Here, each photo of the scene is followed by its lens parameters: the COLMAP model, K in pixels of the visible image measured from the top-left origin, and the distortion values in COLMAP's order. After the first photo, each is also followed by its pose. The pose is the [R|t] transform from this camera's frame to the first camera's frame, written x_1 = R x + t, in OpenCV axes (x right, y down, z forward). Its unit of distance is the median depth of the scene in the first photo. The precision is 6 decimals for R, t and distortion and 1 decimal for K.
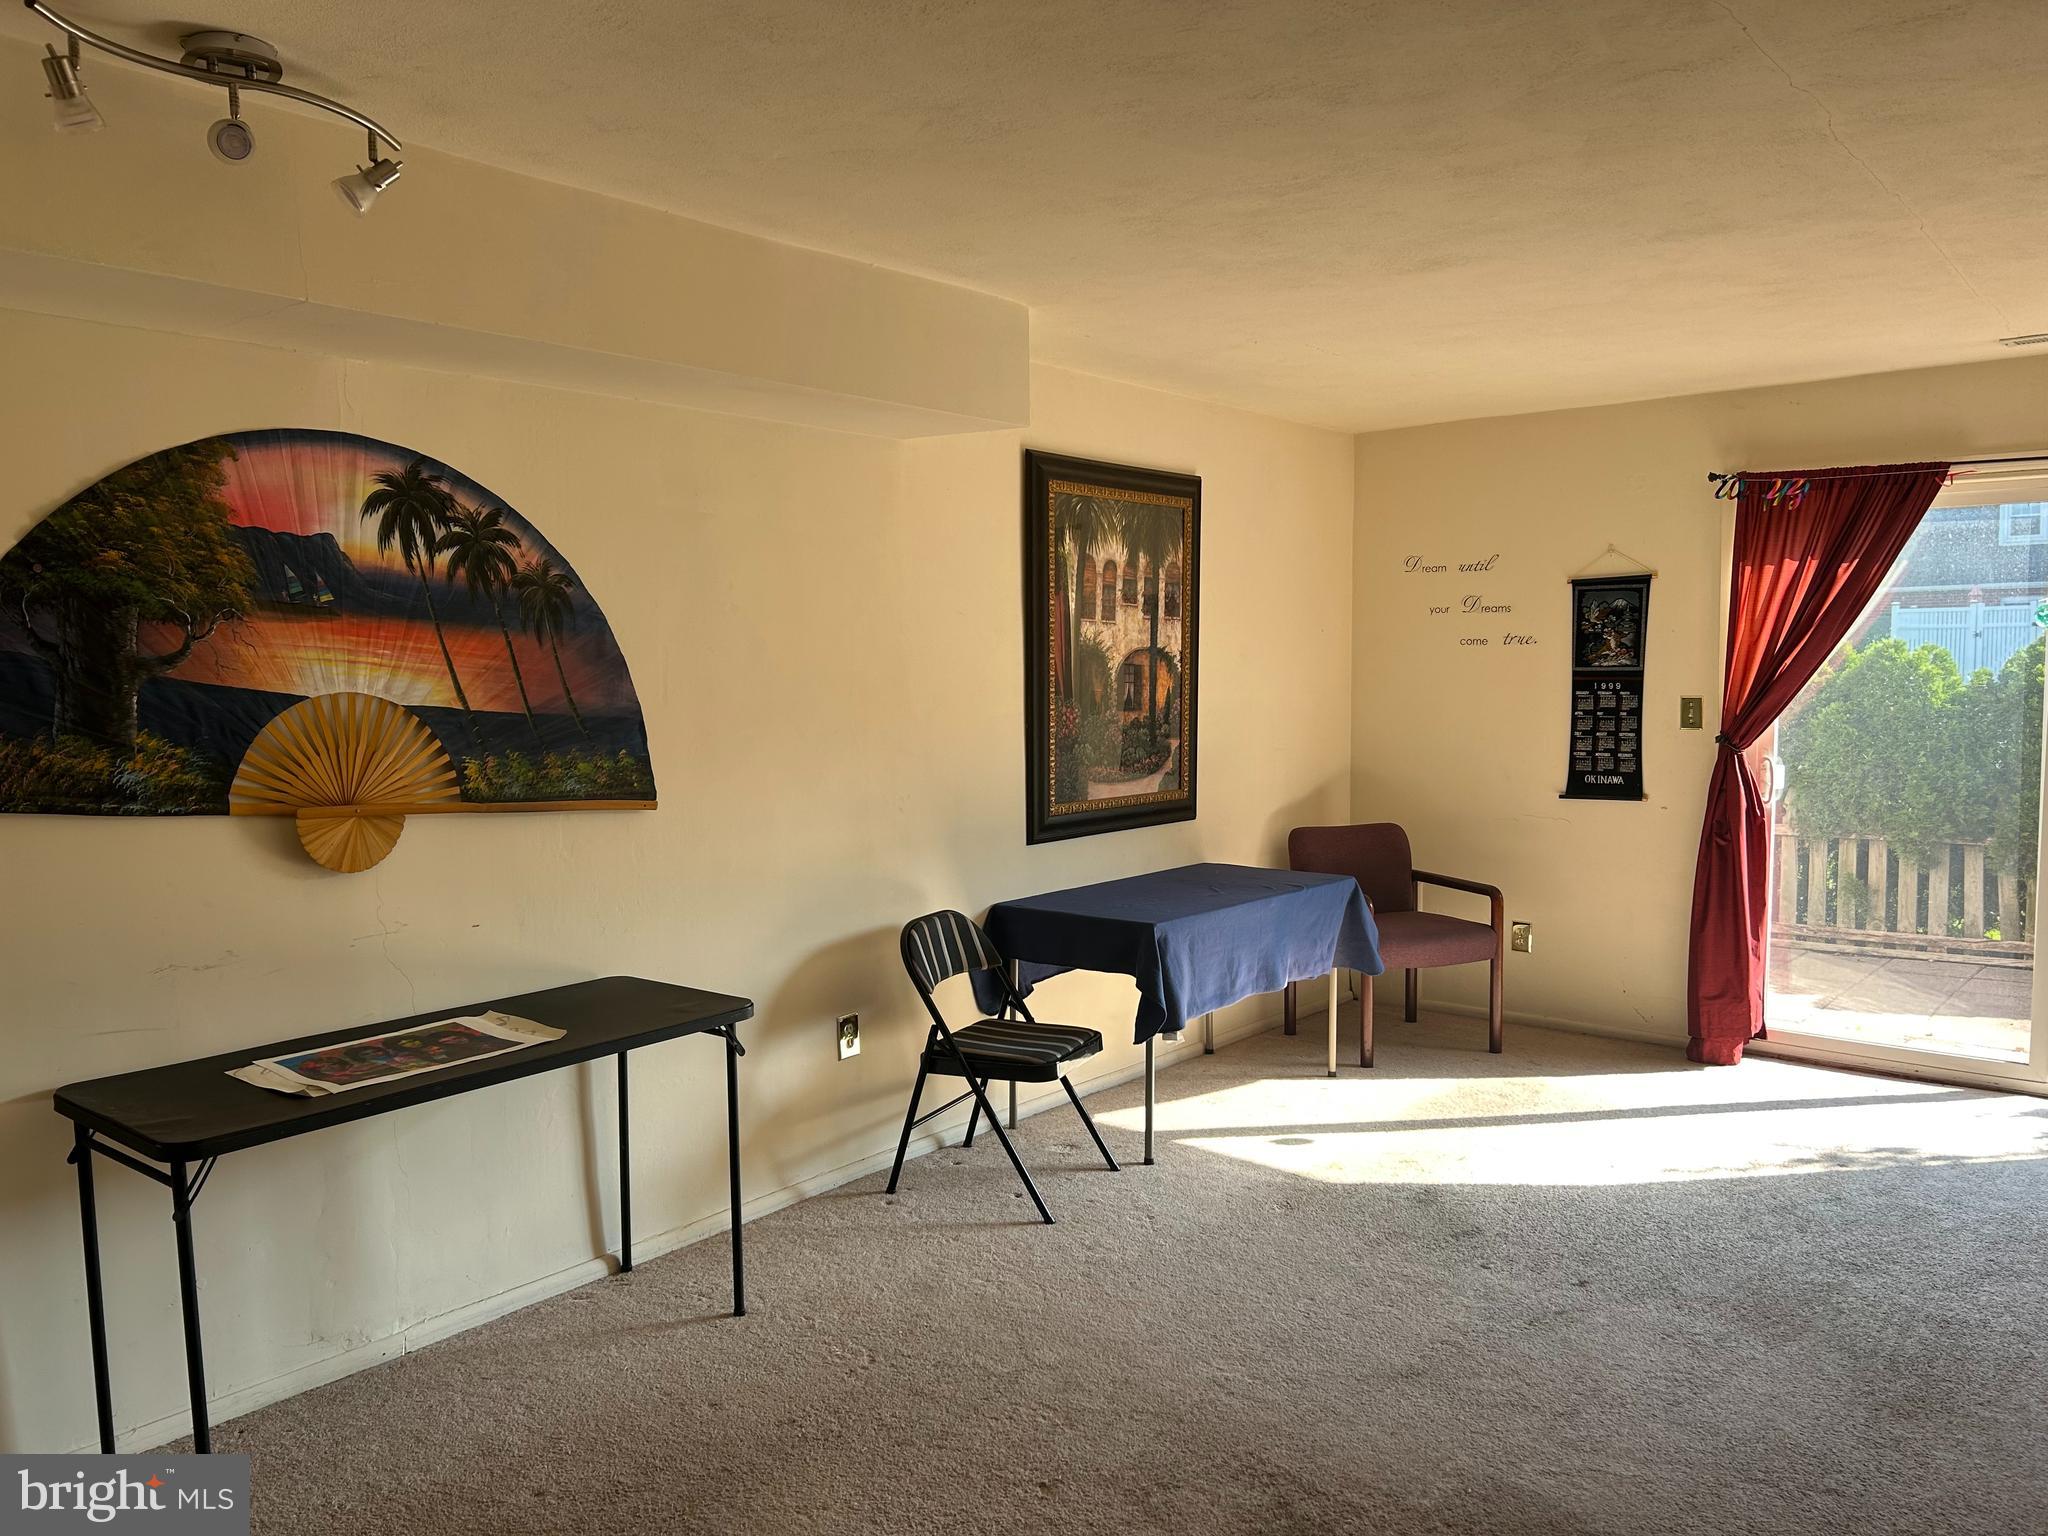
lens RADIAL K [[1507.6, 0, 1024.0], [0, 1507.6, 768.0], [0, 0, 1]] dist [0.004920, 0.001575]
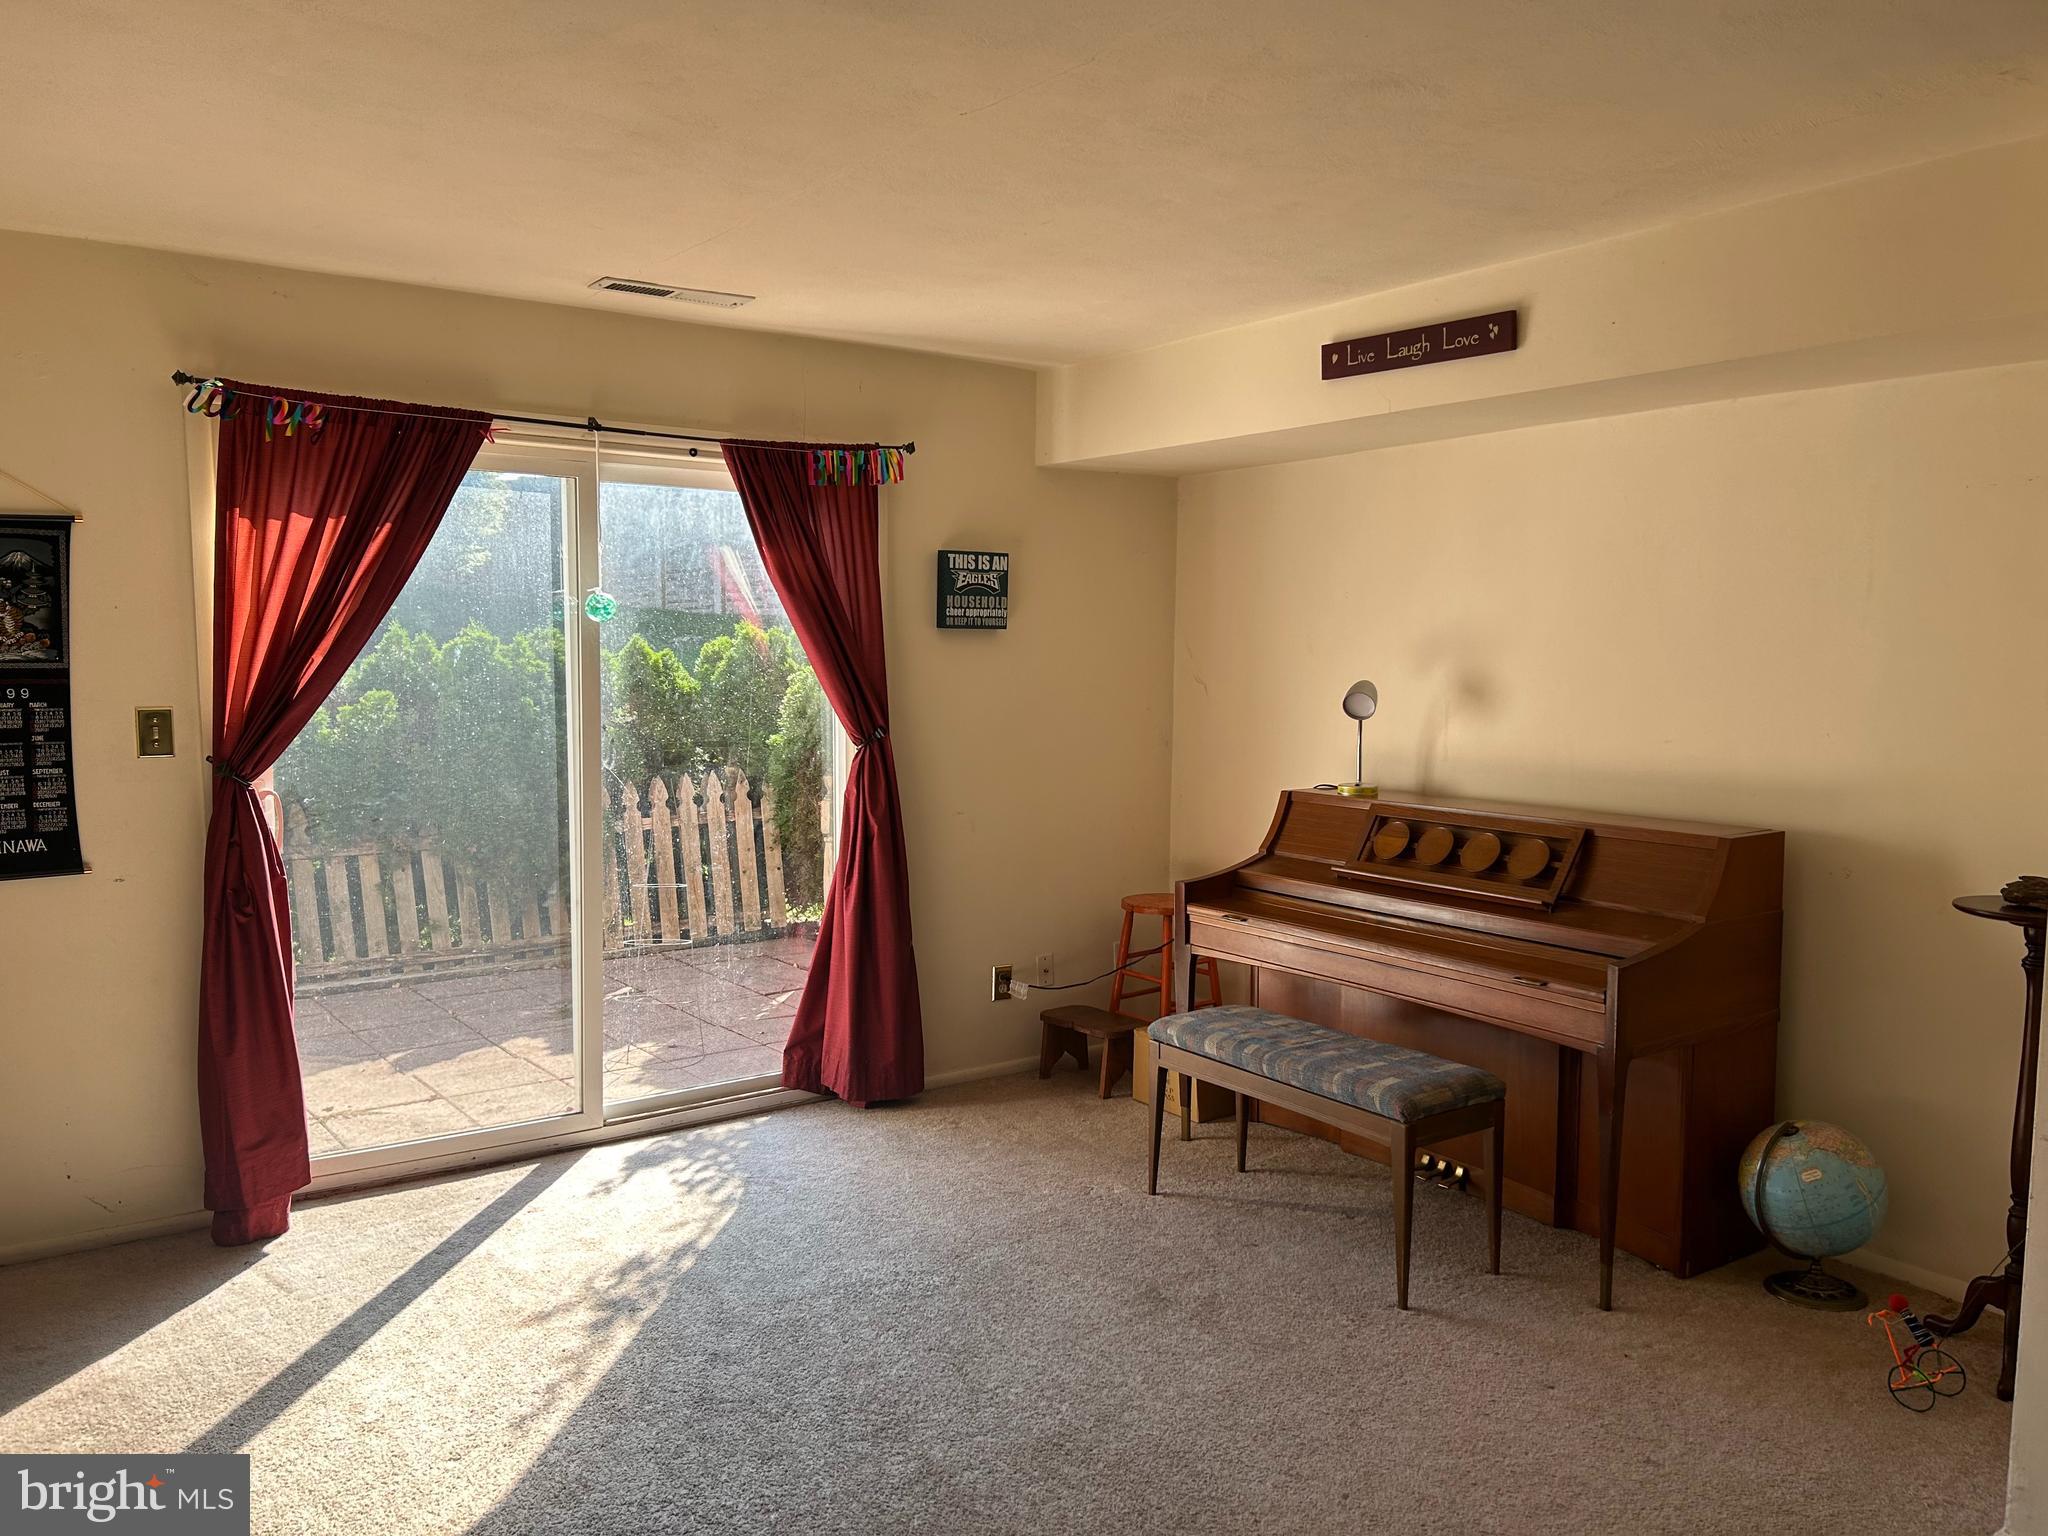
lens RADIAL K [[1566.4, 0, 1015.8], [0, 1566.4, 781.7], [0, 0, 1]] dist [0.076547, -0.105876]
pose [[0.248775, -0.077677, 0.965442, -0.142237], [0.052359, 0.996400, 0.066676, -0.042926], [-0.967145, 0.033962, 0.251946, 0.473269]]
